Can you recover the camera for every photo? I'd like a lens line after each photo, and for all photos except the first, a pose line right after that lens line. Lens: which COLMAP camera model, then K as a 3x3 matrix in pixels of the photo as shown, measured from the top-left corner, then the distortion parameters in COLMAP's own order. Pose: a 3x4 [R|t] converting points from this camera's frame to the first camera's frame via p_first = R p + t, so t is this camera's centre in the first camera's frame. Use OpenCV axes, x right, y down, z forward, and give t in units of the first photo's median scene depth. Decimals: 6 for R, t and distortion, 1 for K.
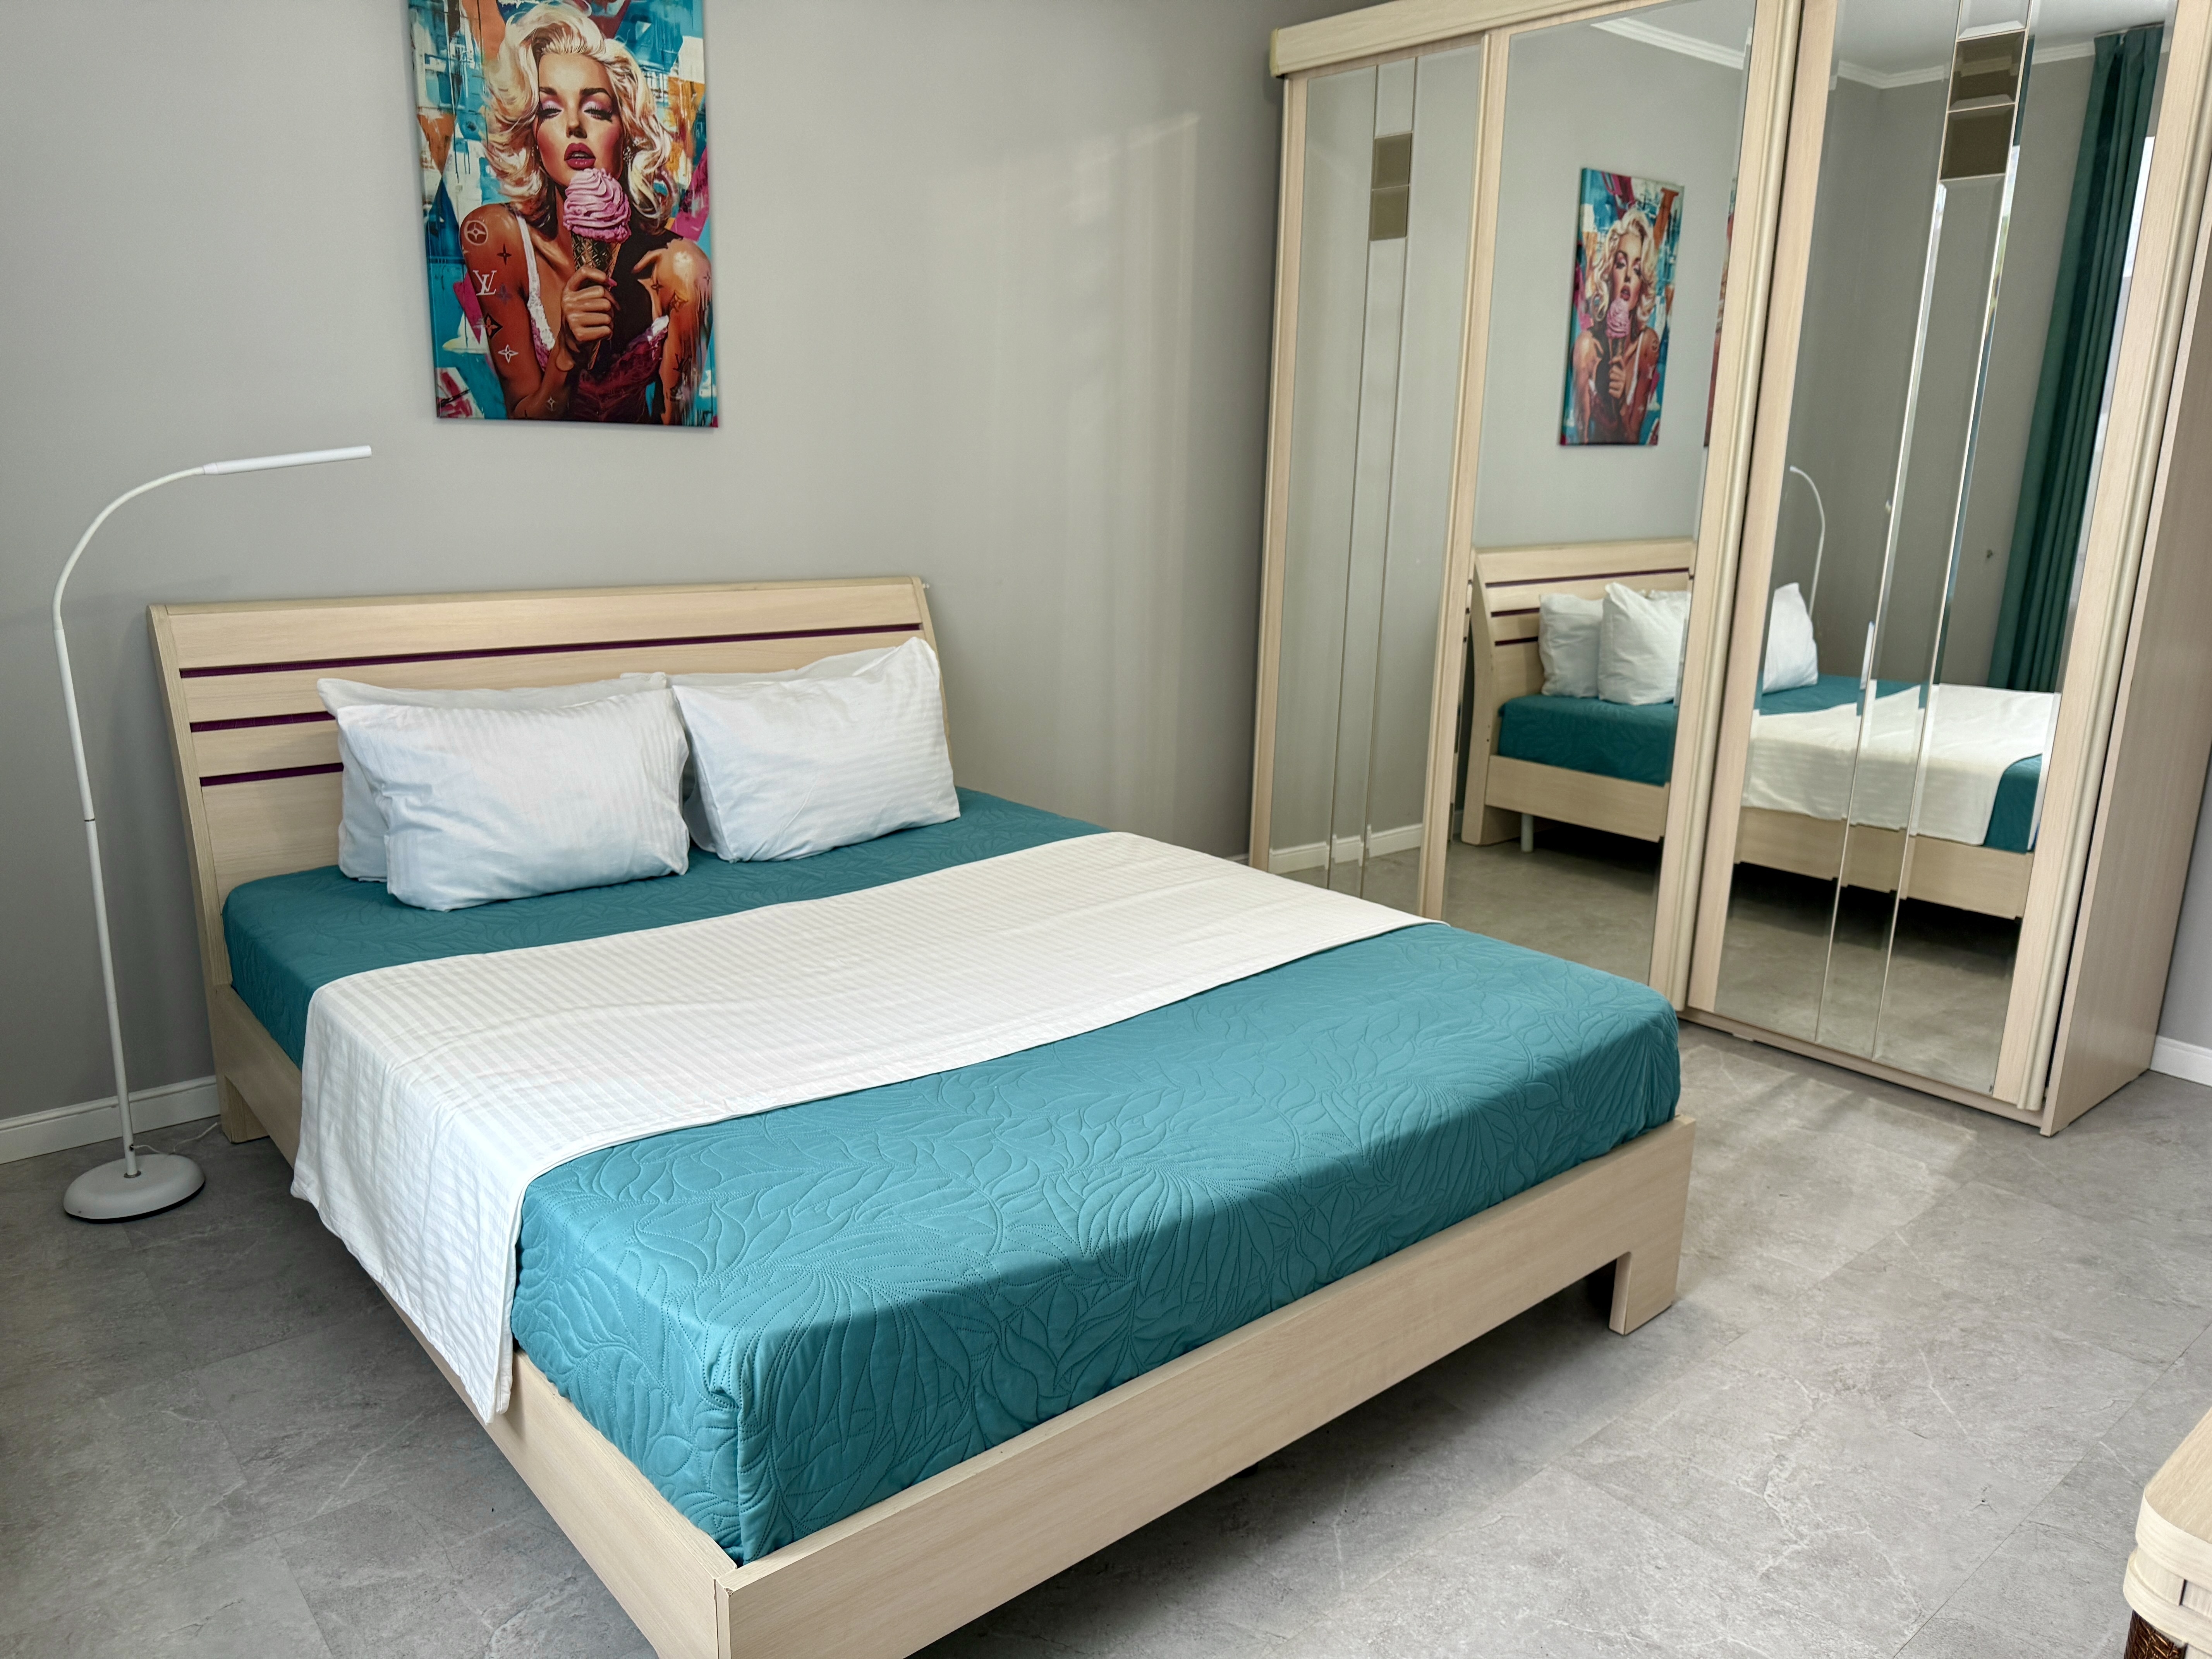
lens RADIAL K [[1549.3, 0, 1134.6], [0, 1549.3, 823.9], [0, 0, 1]] dist [0.043155, -0.062202]
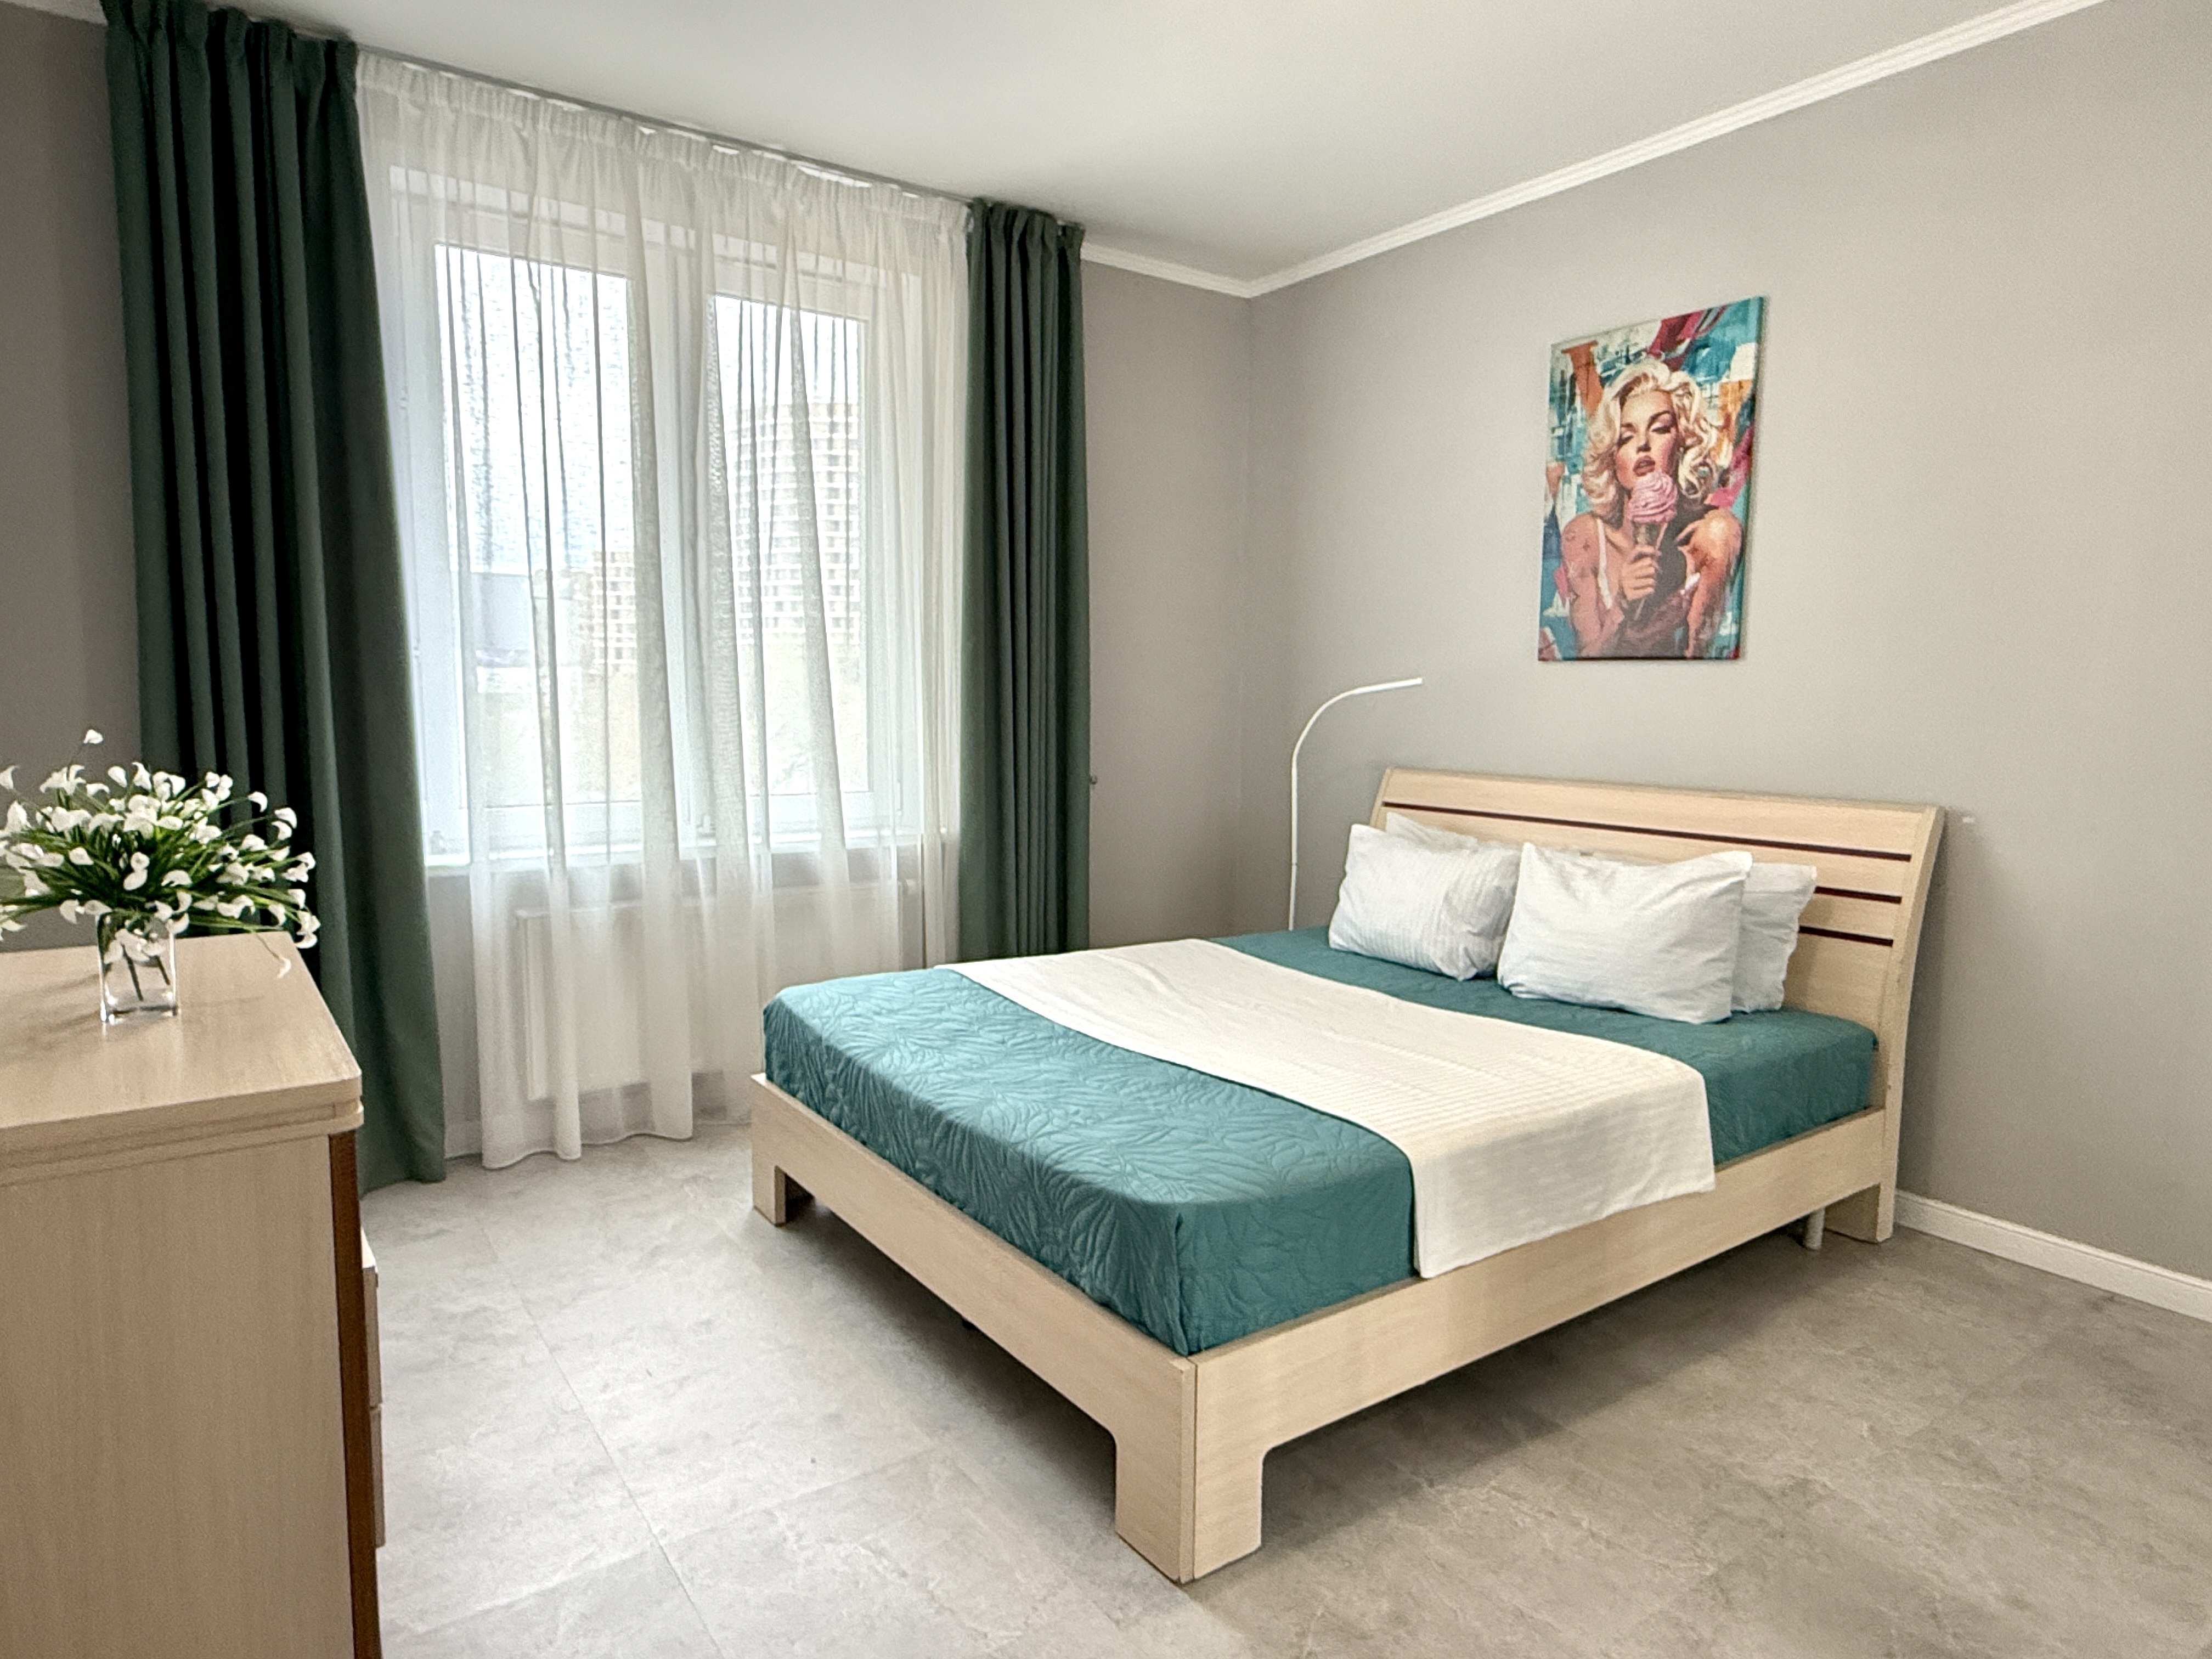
lens RADIAL K [[1309.1, 0, 1113.8], [0, 1309.1, 833.5], [0, 0, 1]] dist [-0.018831, 0.011618]
pose [[-0.091859, 0.085619, -0.992084, 0.804472], [-0.245232, 0.963666, 0.105873, -0.129145], [0.965103, 0.253016, -0.067525, 0.704327]]
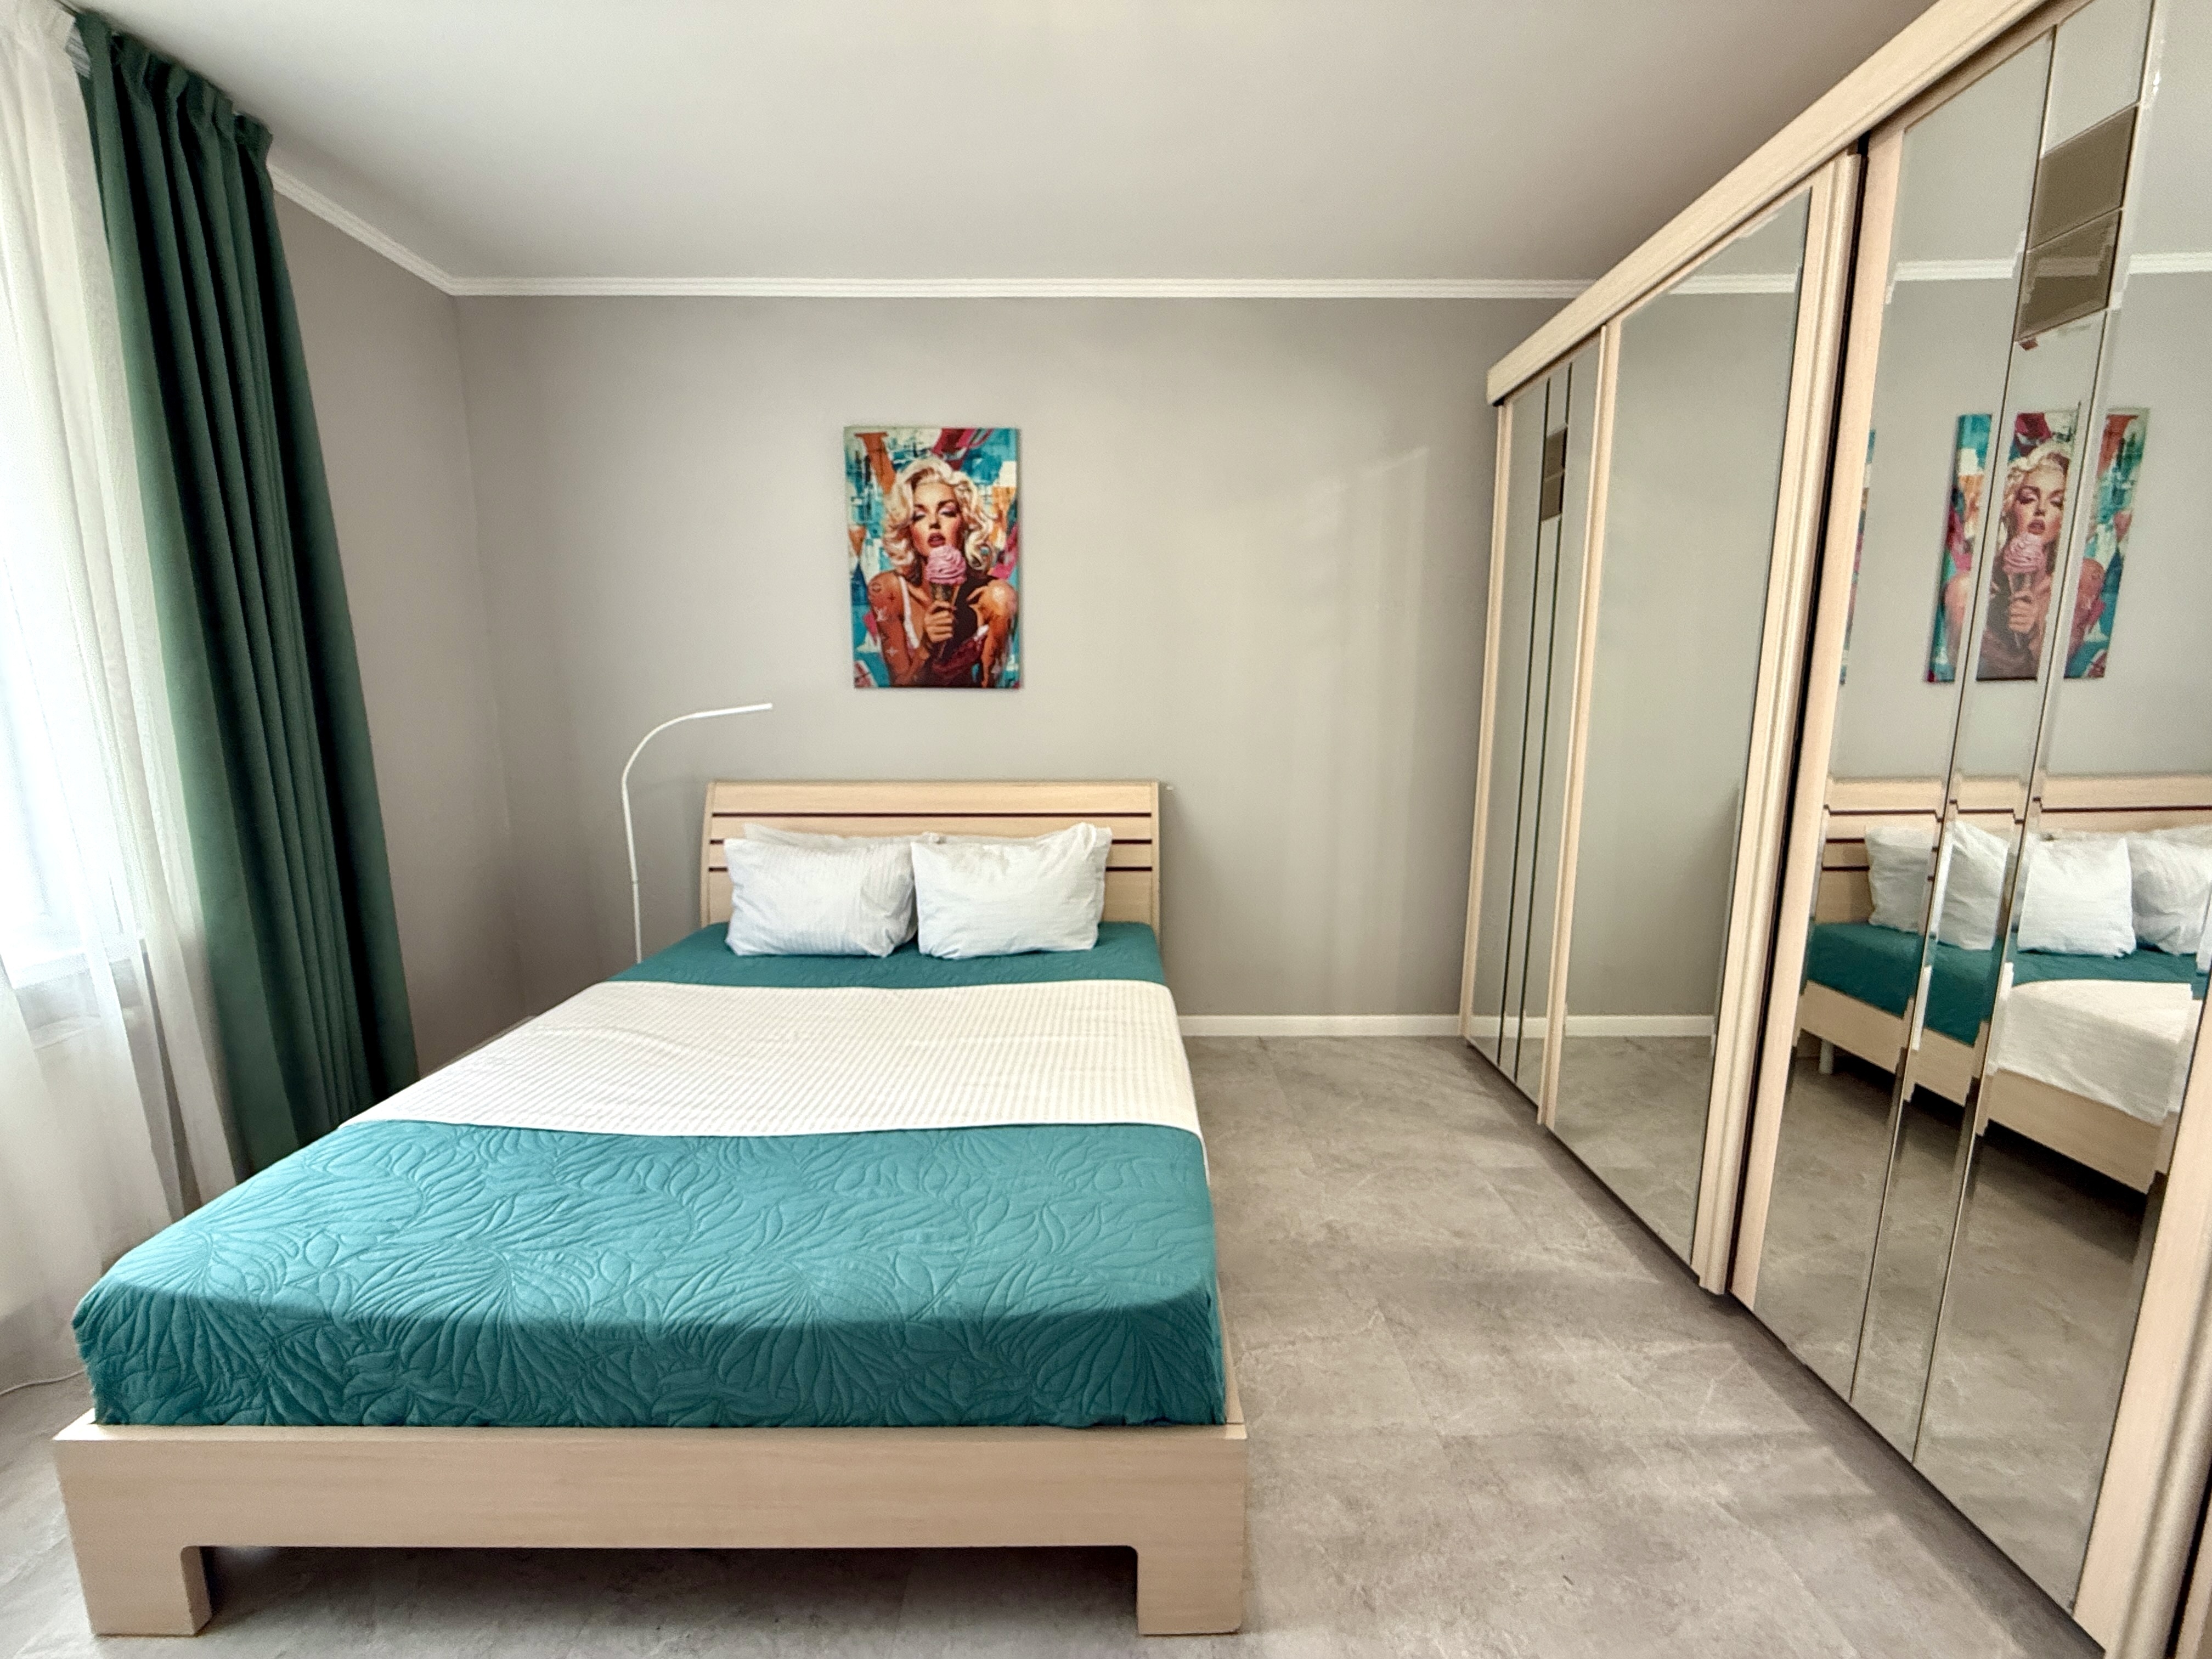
lens RADIAL K [[880.8, 0, 1102.7], [0, 880.8, 829.9], [0, 0, 1]] dist [-0.000086, 0.000000]
pose [[0.754607, 0.082584, -0.650960, 0.449771], [-0.136097, 0.990174, -0.032148, -0.095936], [0.641908, 0.112853, 0.758431, 0.397703]]
